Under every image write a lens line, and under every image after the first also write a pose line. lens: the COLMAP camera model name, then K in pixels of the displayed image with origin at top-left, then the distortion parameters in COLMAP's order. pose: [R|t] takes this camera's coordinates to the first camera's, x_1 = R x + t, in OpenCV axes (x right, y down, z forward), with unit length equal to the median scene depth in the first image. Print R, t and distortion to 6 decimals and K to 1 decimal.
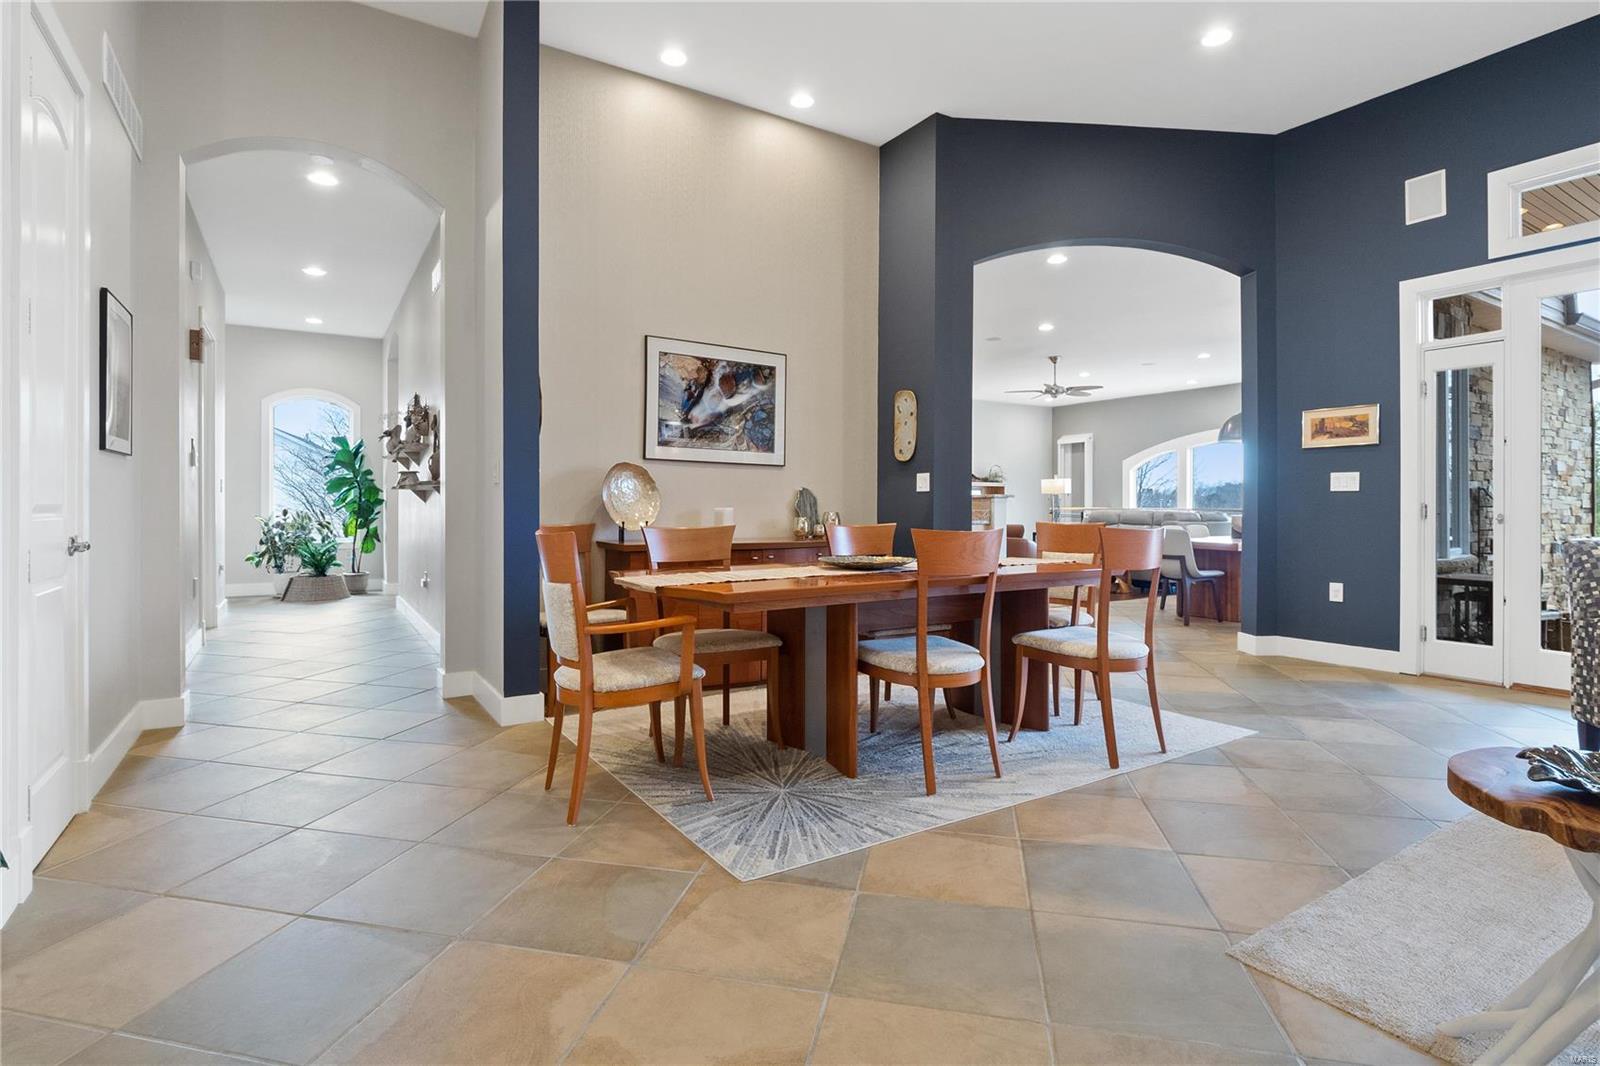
lens RADIAL K [[792.5, 0, 797.0], [0, 792.5, 503.1], [0, 0, 1]] dist [-0.003912, -0.001282]
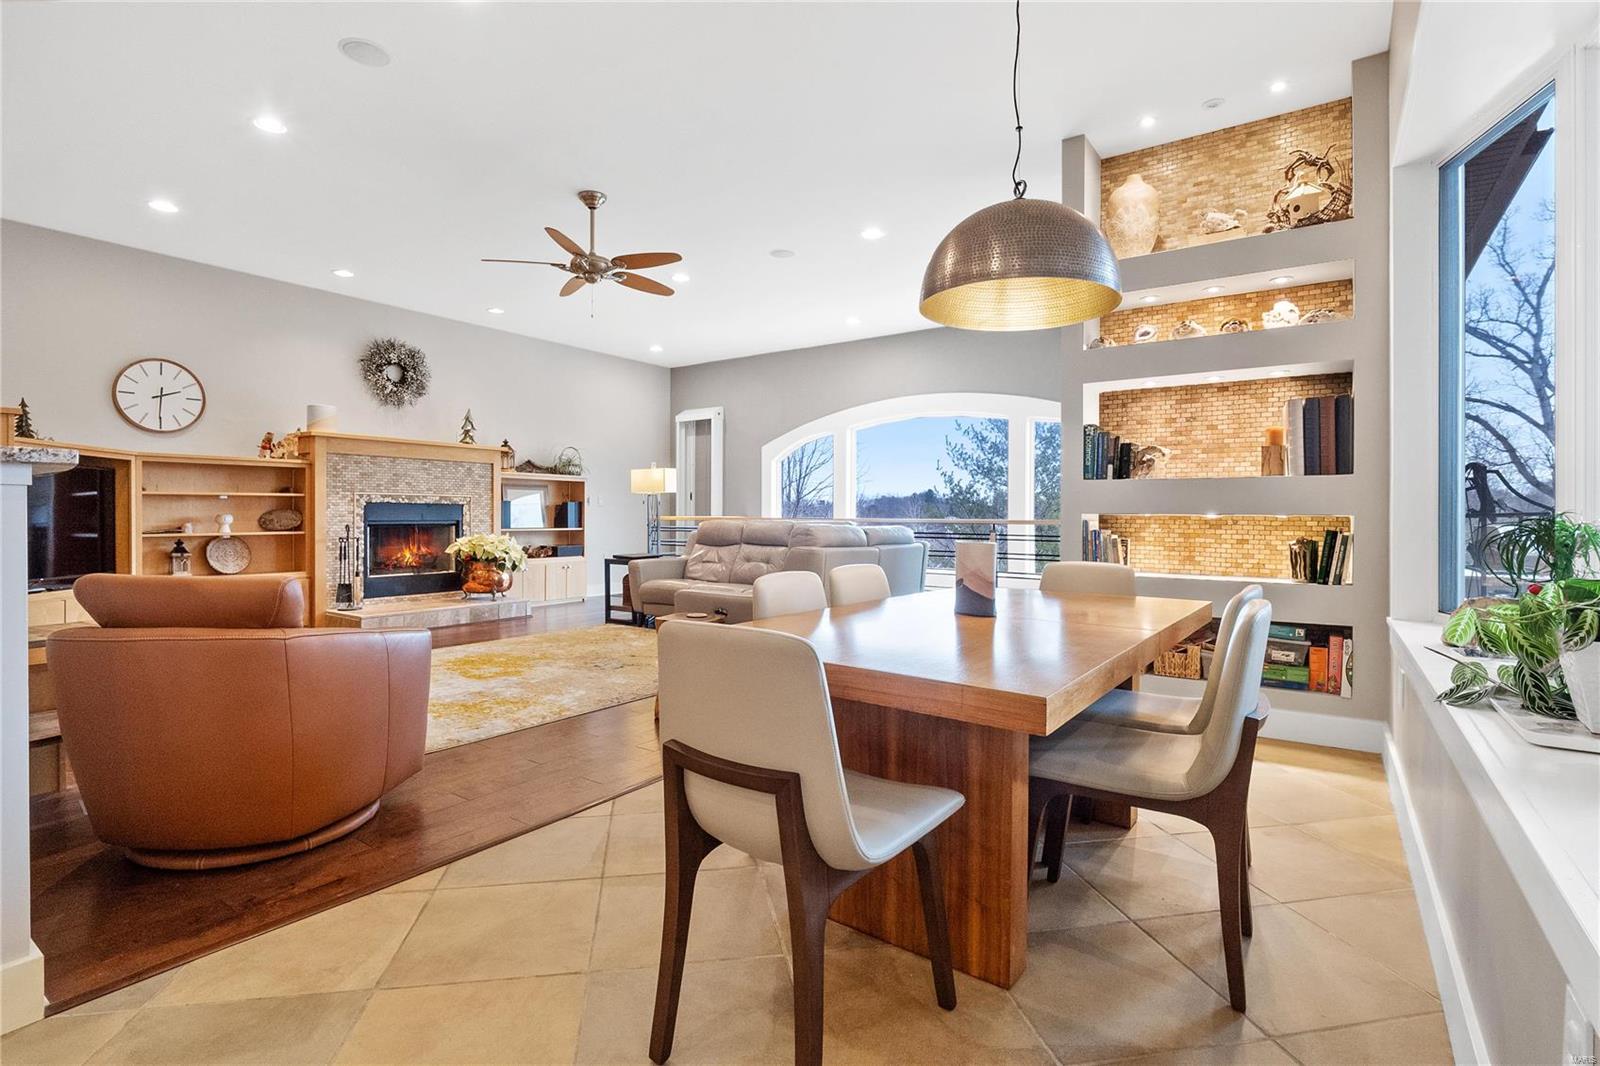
lens RADIAL K [[756.1, 0, 800.7], [0, 756.1, 526.5], [0, 0, 1]] dist [-0.021842, 0.000447]
pose [[0.924763, -0.002536, 0.380536, 0.543500], [-0.004755, 0.999823, 0.018219, 0.009631], [-0.380514, -0.018658, 0.924587, 1.074779]]
